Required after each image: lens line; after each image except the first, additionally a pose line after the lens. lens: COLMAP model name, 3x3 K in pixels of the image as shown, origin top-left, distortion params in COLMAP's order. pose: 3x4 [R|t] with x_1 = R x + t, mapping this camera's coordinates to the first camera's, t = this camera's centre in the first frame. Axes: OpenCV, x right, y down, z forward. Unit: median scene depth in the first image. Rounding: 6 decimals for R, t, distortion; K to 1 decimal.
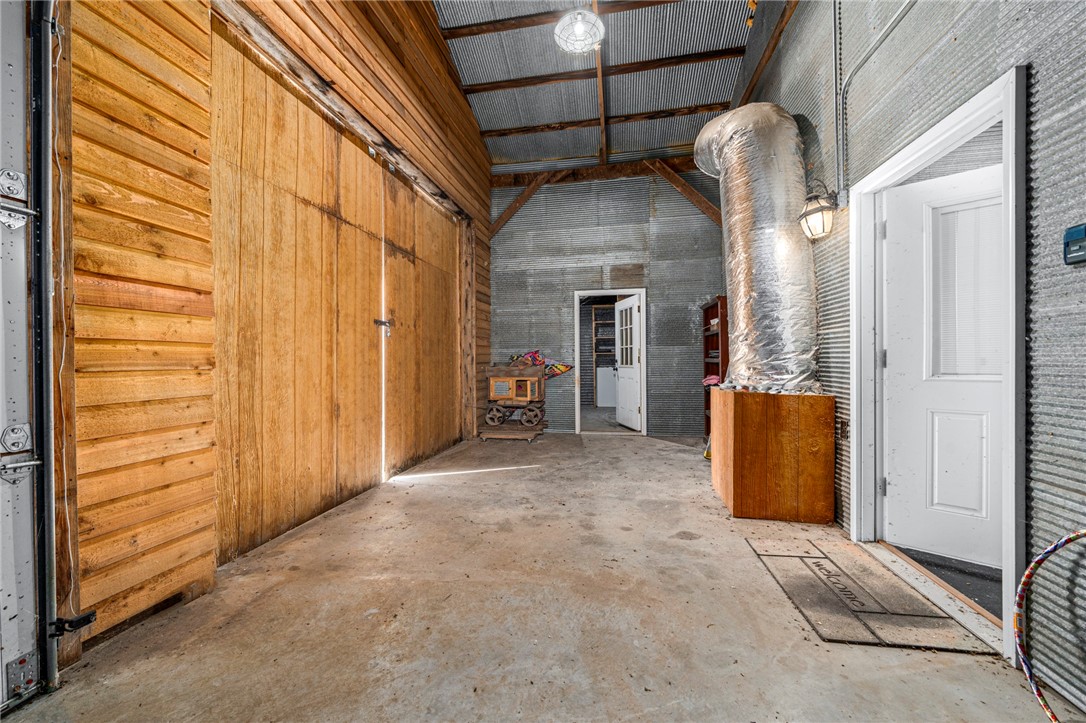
lens RADIAL K [[394.5, 0, 540.7], [0, 394.5, 360.8], [0, 0, 1]] dist [-0.002469, -0.000081]
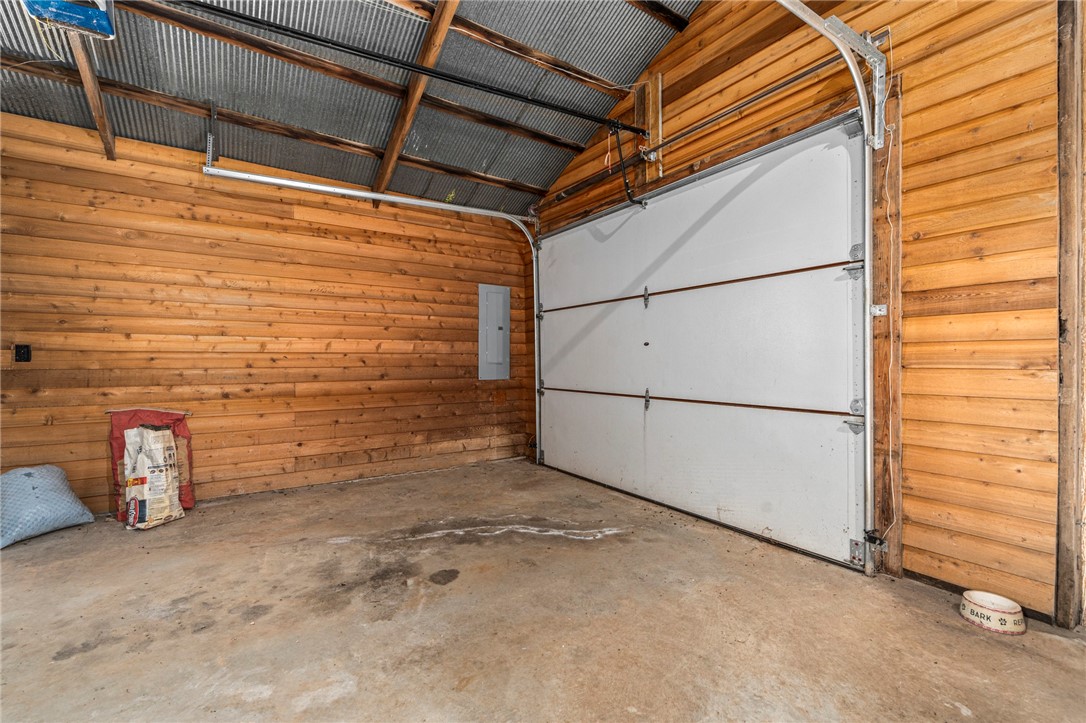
lens RADIAL K [[485.3, 0, 542.5], [0, 485.3, 369.6], [0, 0, 1]] dist [0.000646, -0.000484]
pose [[-0.716567, 0.010689, -0.697436, 0.831033], [-0.000892, 0.999868, 0.016240, 0.007207], [0.697517, 0.012260, -0.716463, 1.248417]]
